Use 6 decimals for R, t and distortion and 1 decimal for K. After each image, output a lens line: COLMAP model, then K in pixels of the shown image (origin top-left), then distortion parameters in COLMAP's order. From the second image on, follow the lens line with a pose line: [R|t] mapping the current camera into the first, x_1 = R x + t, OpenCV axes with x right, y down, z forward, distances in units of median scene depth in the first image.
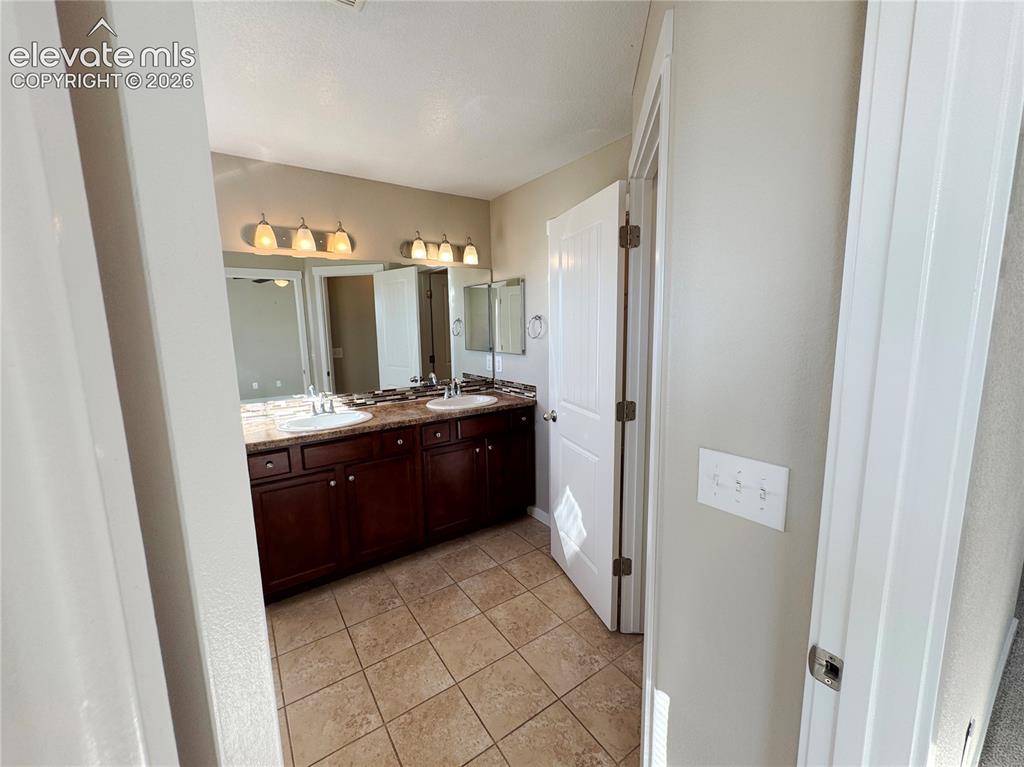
lens RADIAL K [[412.5, 0, 508.0], [0, 412.5, 383.4], [0, 0, 1]] dist [-0.000470, -0.000099]
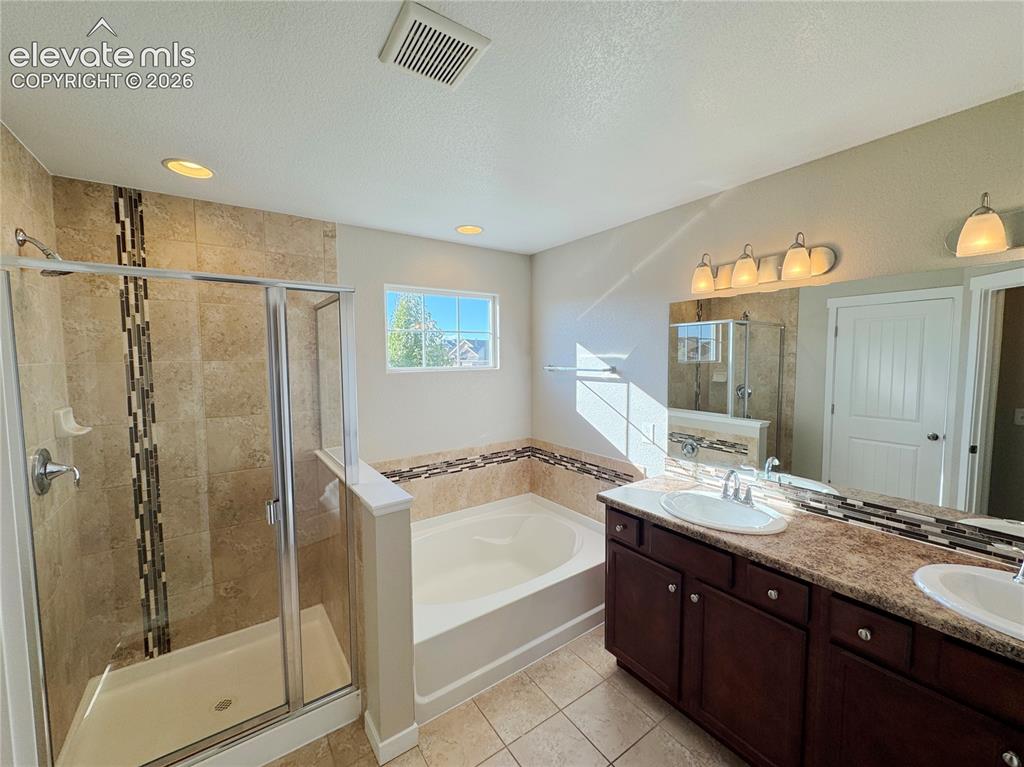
lens RADIAL K [[412.5, 0, 506.6], [0, 412.5, 381.7], [0, 0, 1]] dist [-0.000470, -0.000099]
pose [[0.009574, 0.085802, -0.996266, 0.277193], [-0.134935, 0.987310, 0.083734, -0.146293], [0.990808, 0.133629, 0.021030, 0.547841]]
